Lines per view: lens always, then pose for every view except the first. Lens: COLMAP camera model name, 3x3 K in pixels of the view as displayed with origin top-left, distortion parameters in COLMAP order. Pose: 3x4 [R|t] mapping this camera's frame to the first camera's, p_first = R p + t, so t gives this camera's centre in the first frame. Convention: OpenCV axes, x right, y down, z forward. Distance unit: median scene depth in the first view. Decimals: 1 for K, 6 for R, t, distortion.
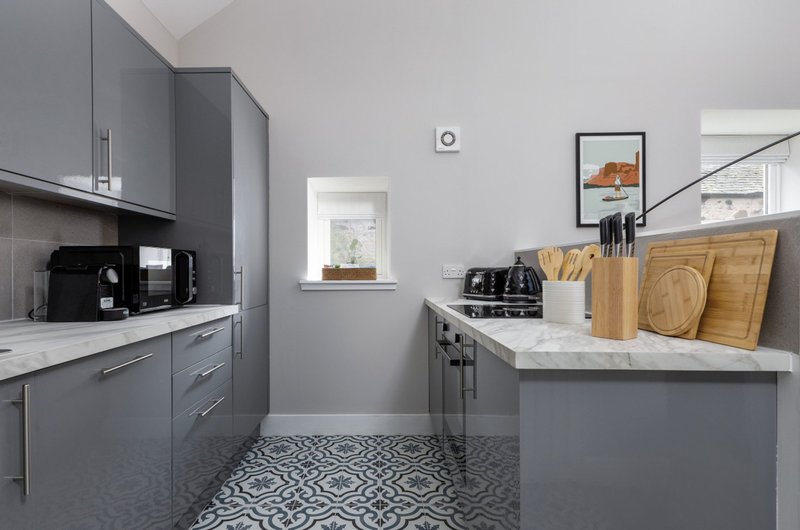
lens RADIAL K [[430.7, 0, 400.0], [0, 430.7, 265.0], [0, 0, 1]] dist [0.040925, 0.000008]
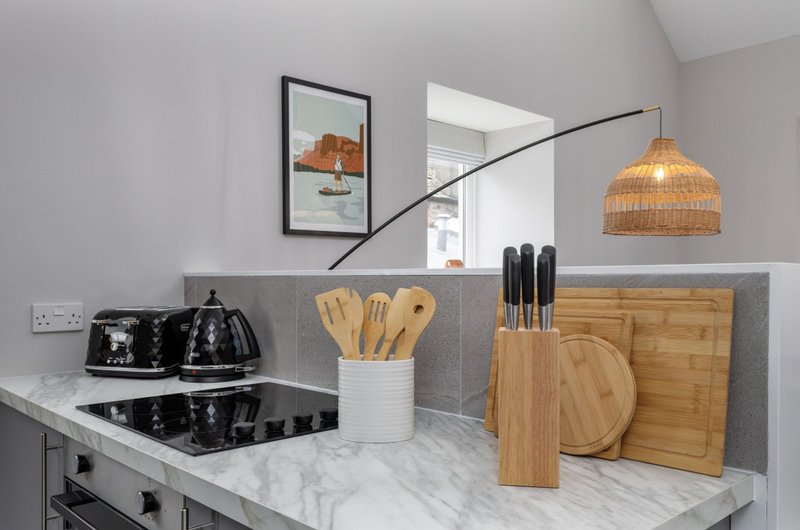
lens RADIAL K [[658.6, 0, 400.0], [0, 658.6, 265.0], [0, 0, 1]] dist [0.013356, -0.011975]
pose [[0.745134, 0.016369, 0.666714, -0.085889], [-0.012771, 0.999866, -0.010275, -0.043926], [-0.666793, -0.000859, 0.745243, 0.259497]]
